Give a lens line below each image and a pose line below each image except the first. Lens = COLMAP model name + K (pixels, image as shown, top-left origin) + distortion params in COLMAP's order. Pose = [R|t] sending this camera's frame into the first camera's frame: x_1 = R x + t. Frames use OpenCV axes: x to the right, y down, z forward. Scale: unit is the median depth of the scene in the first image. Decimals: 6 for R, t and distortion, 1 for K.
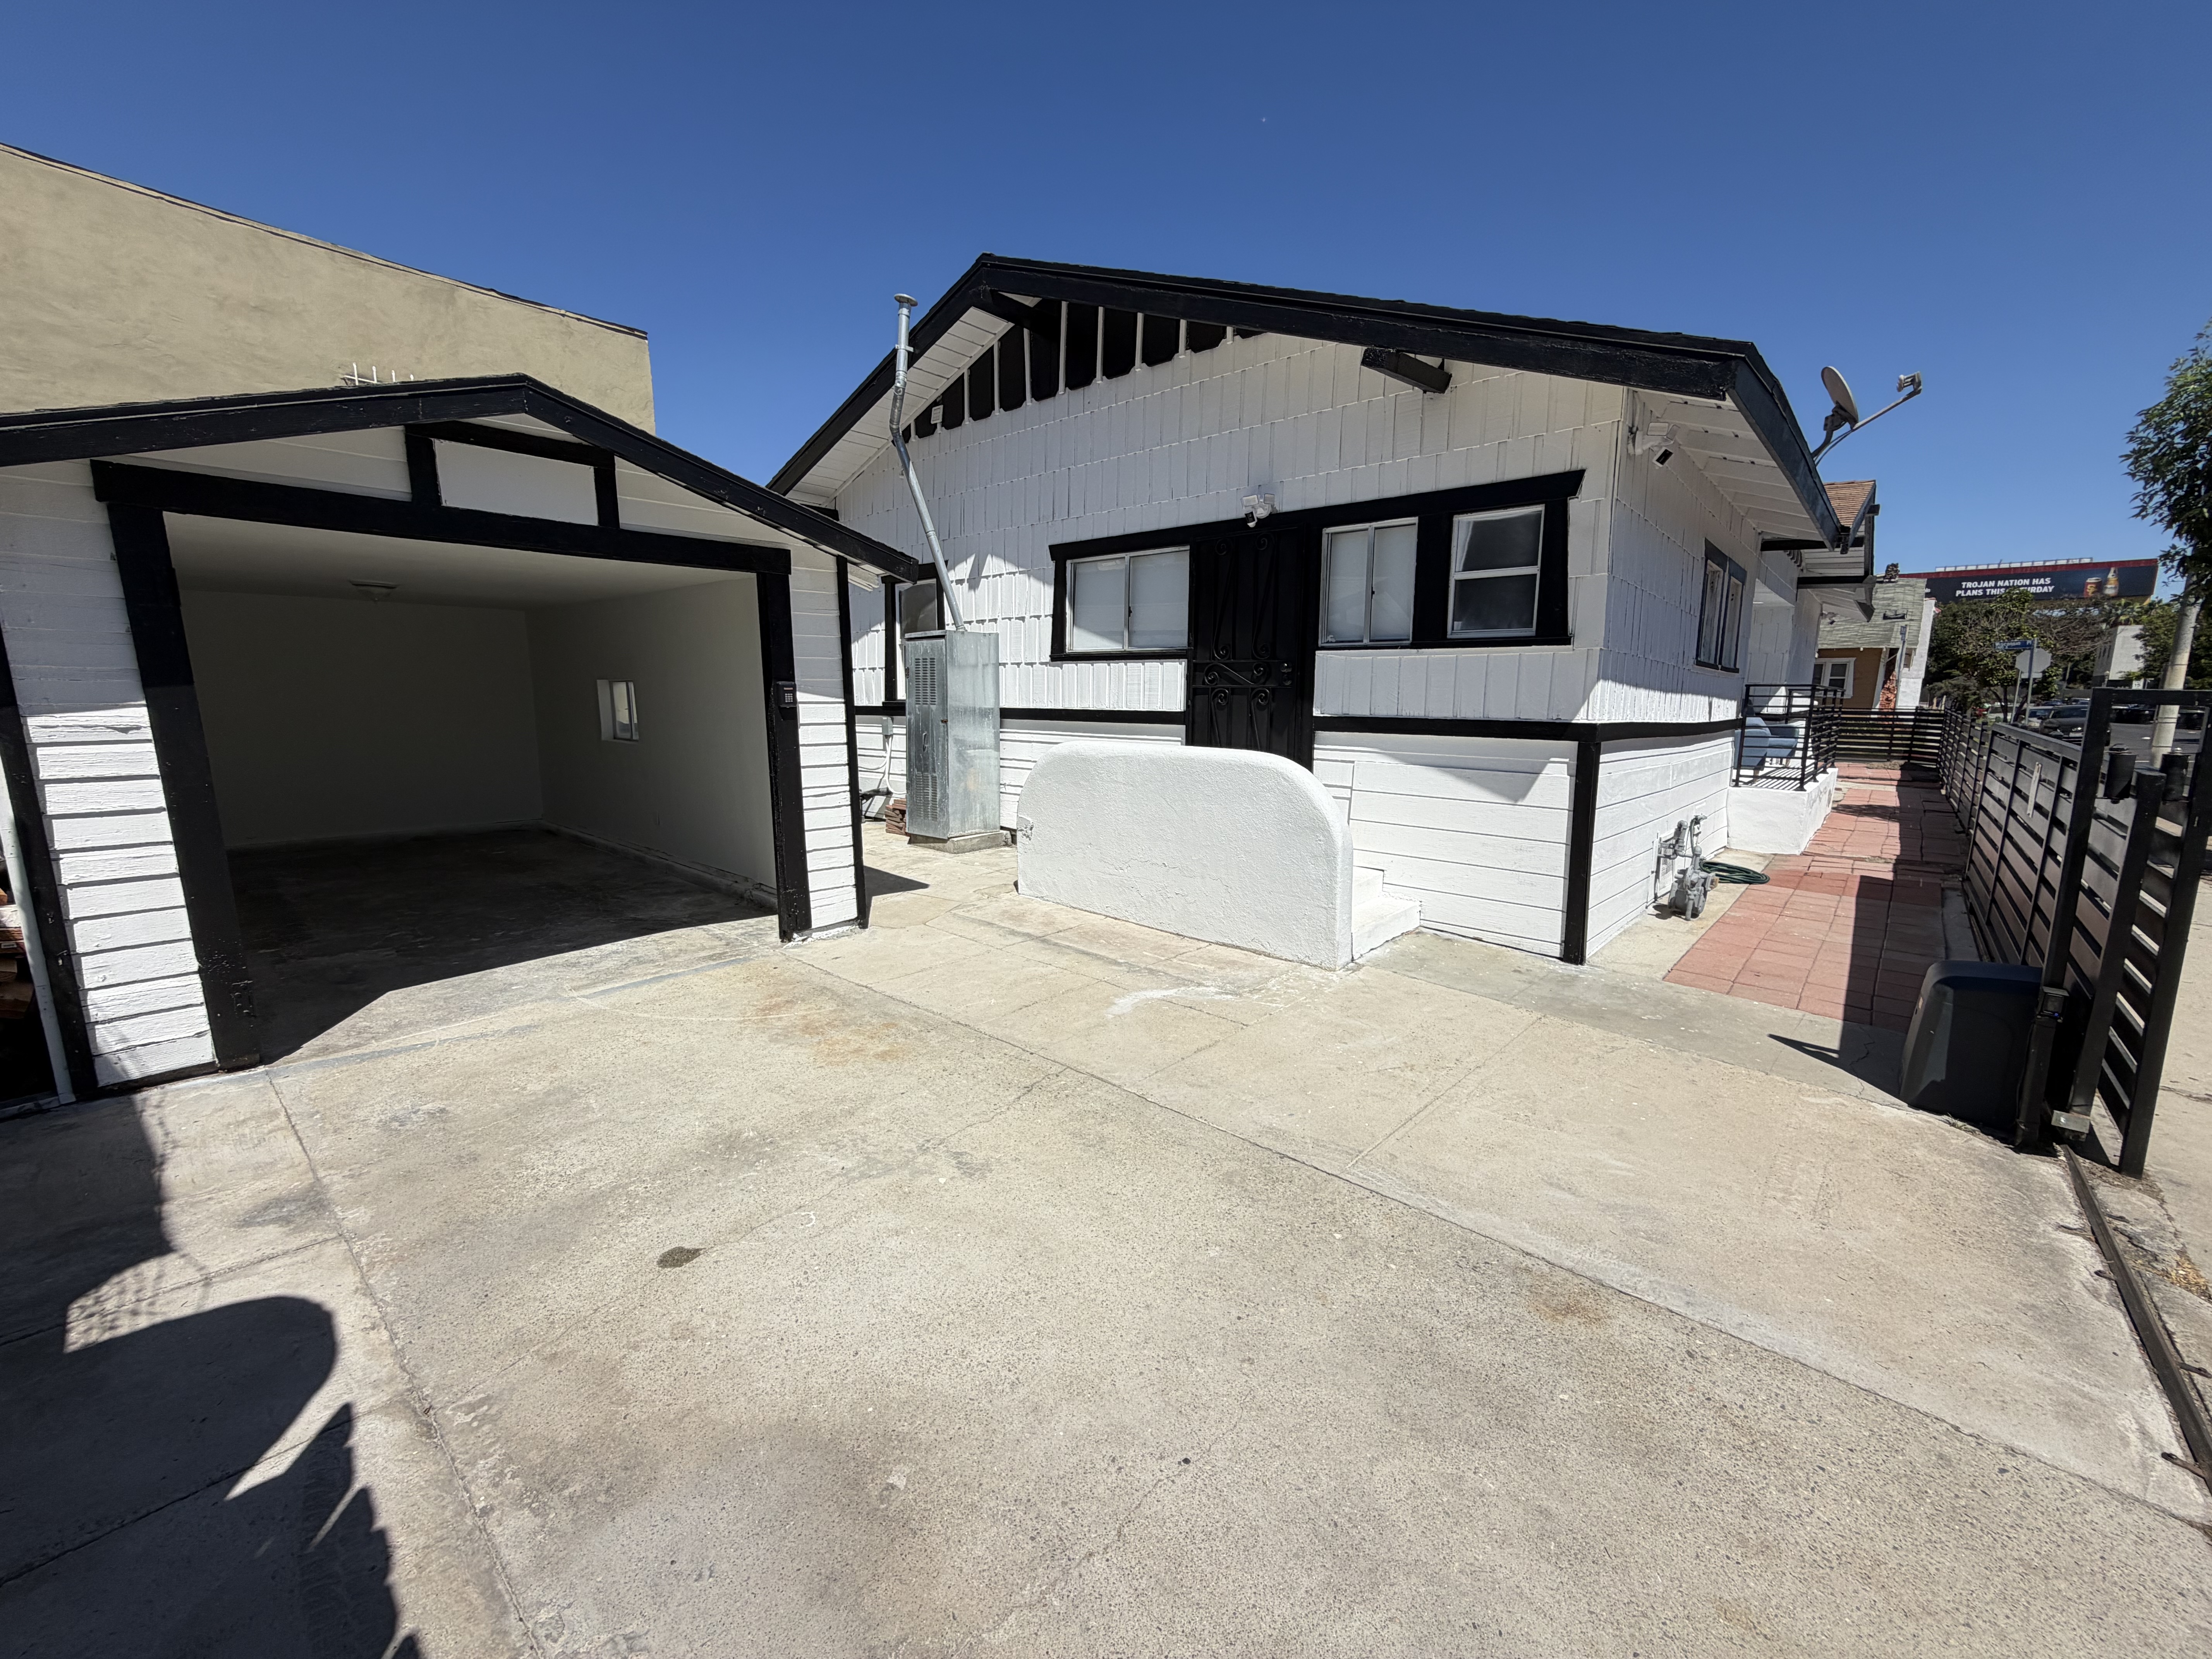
lens RADIAL K [[899.4, 0, 1106.0], [0, 899.4, 829.5], [0, 0, 1]] dist [-0.002279, 0.003155]
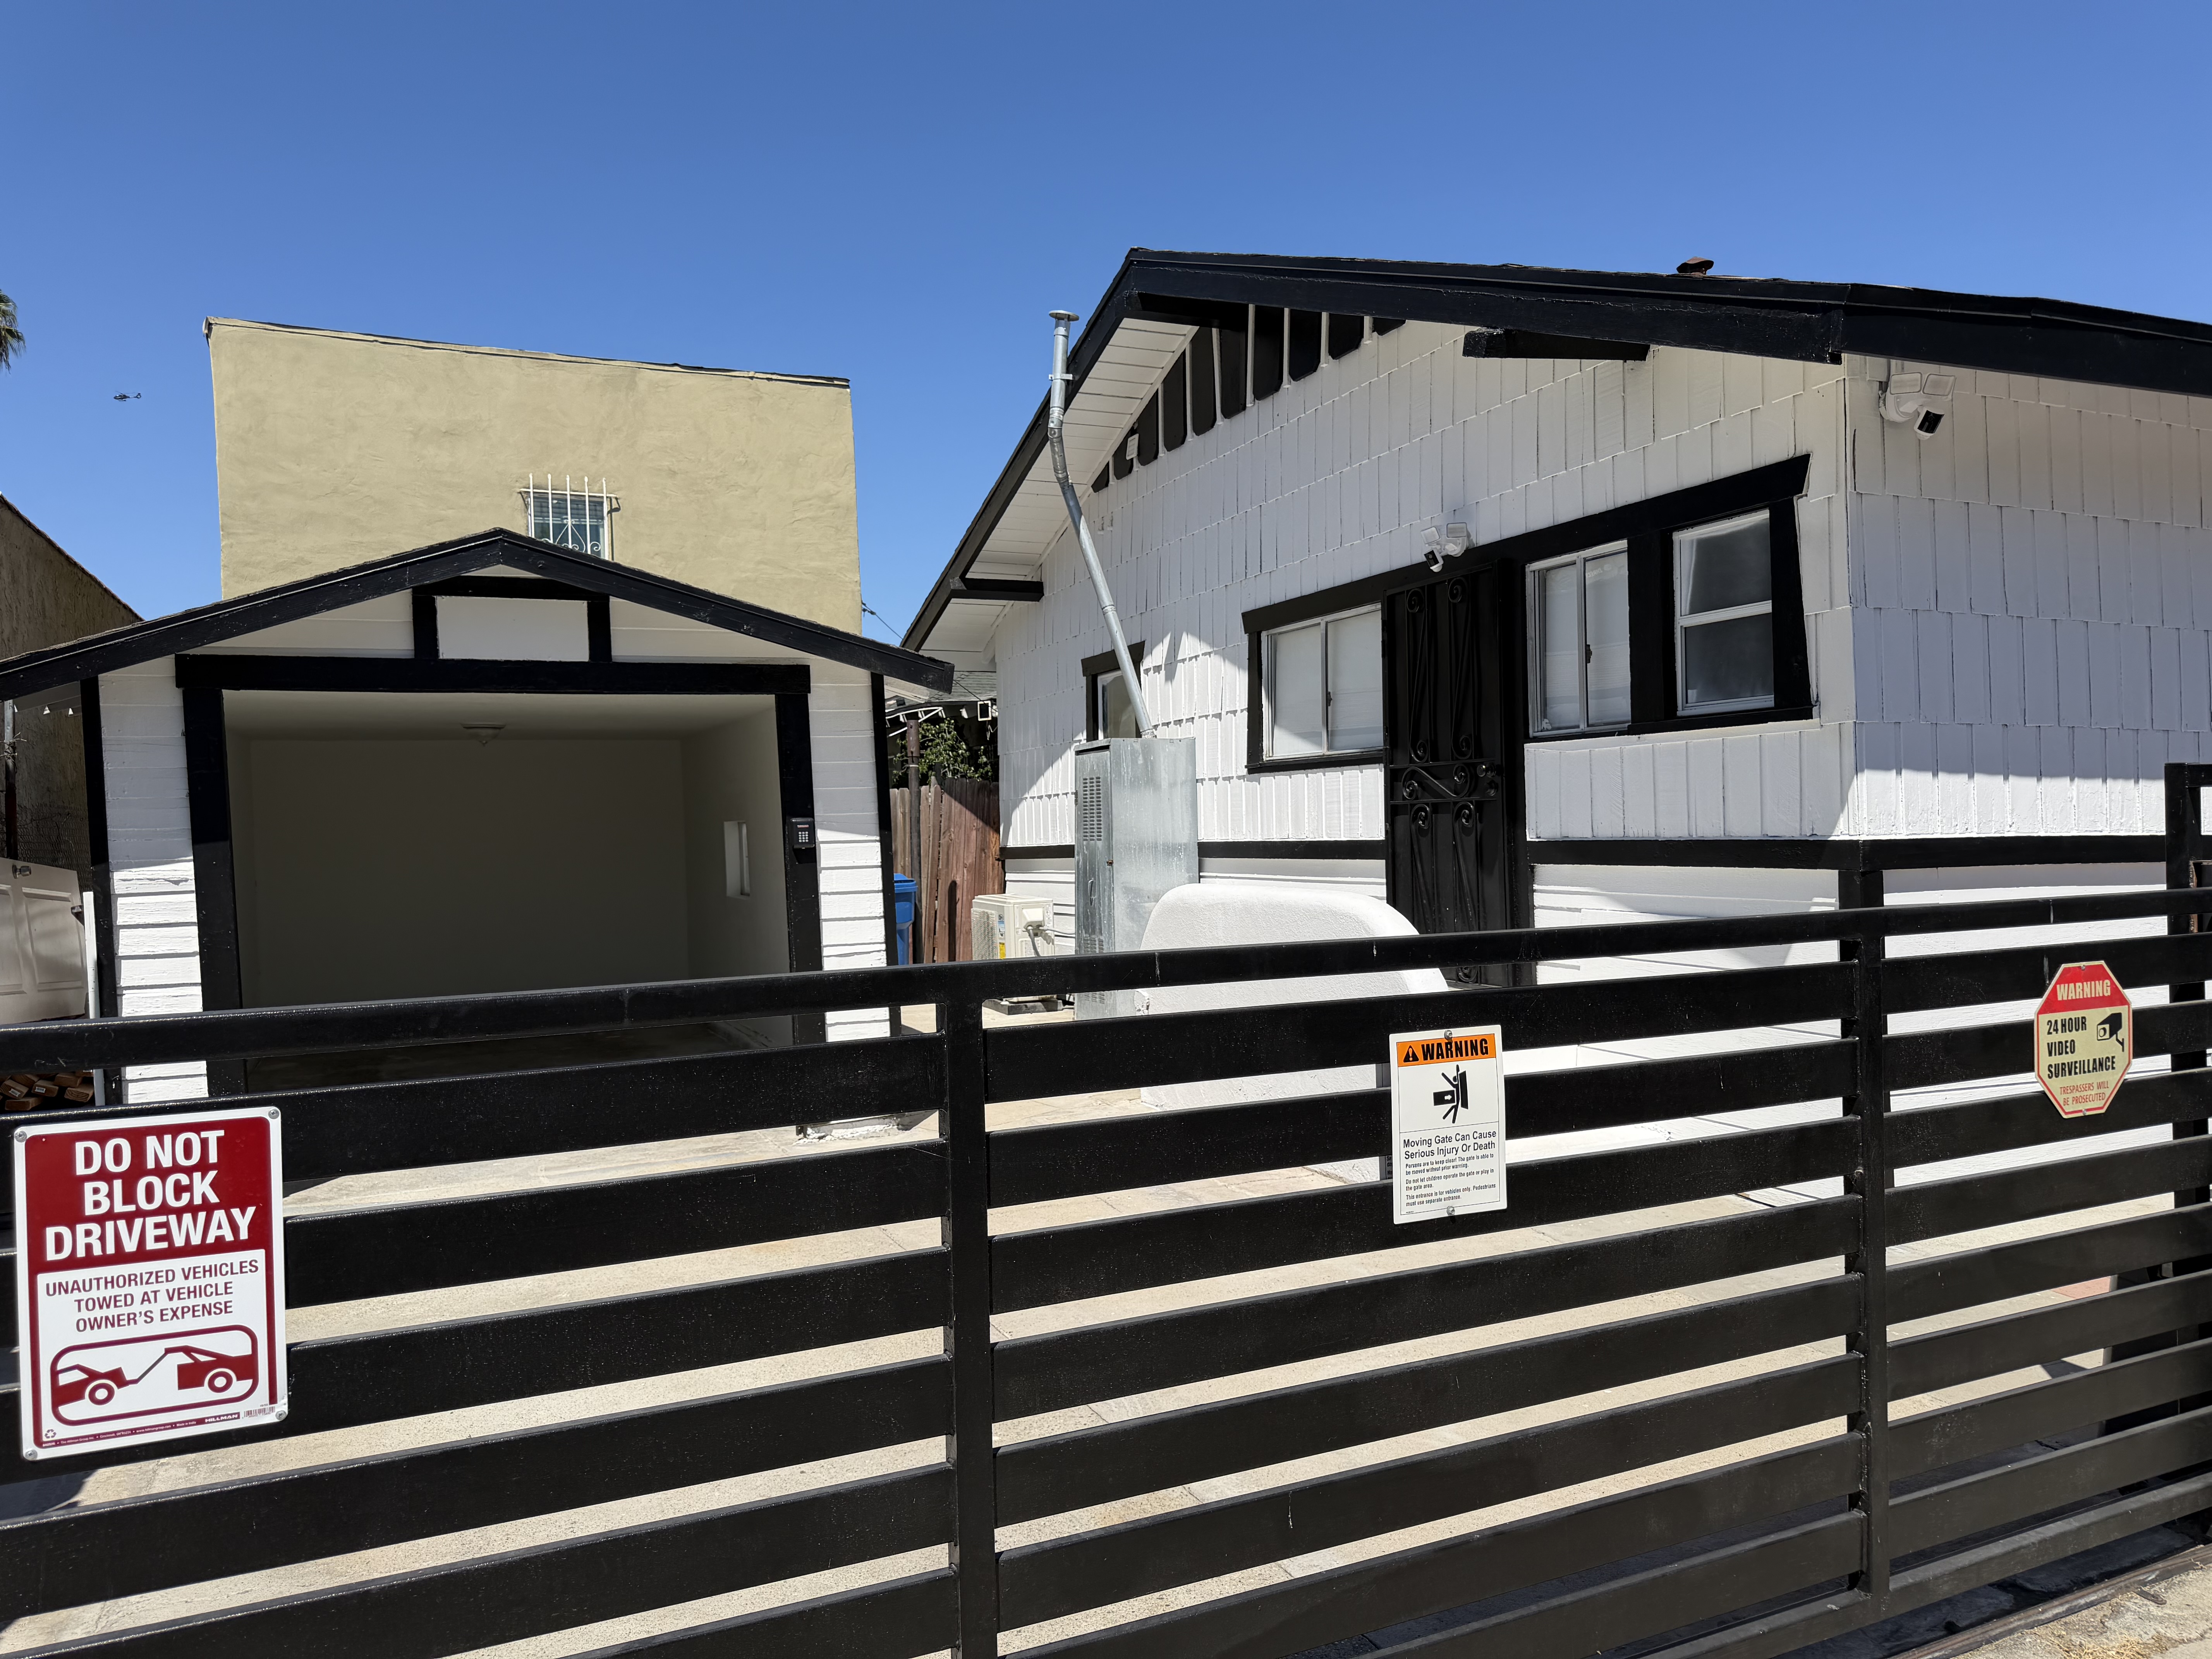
lens RADIAL K [[1615.1, 0, 1106.0], [0, 1615.1, 829.5], [0, 0, 1]] dist [0.125711, -0.220622]
pose [[0.905237, -0.031040, -0.423772, 0.417248], [-0.031232, 0.989770, -0.139215, 0.036907], [0.423758, 0.139258, 0.895007, -0.178181]]
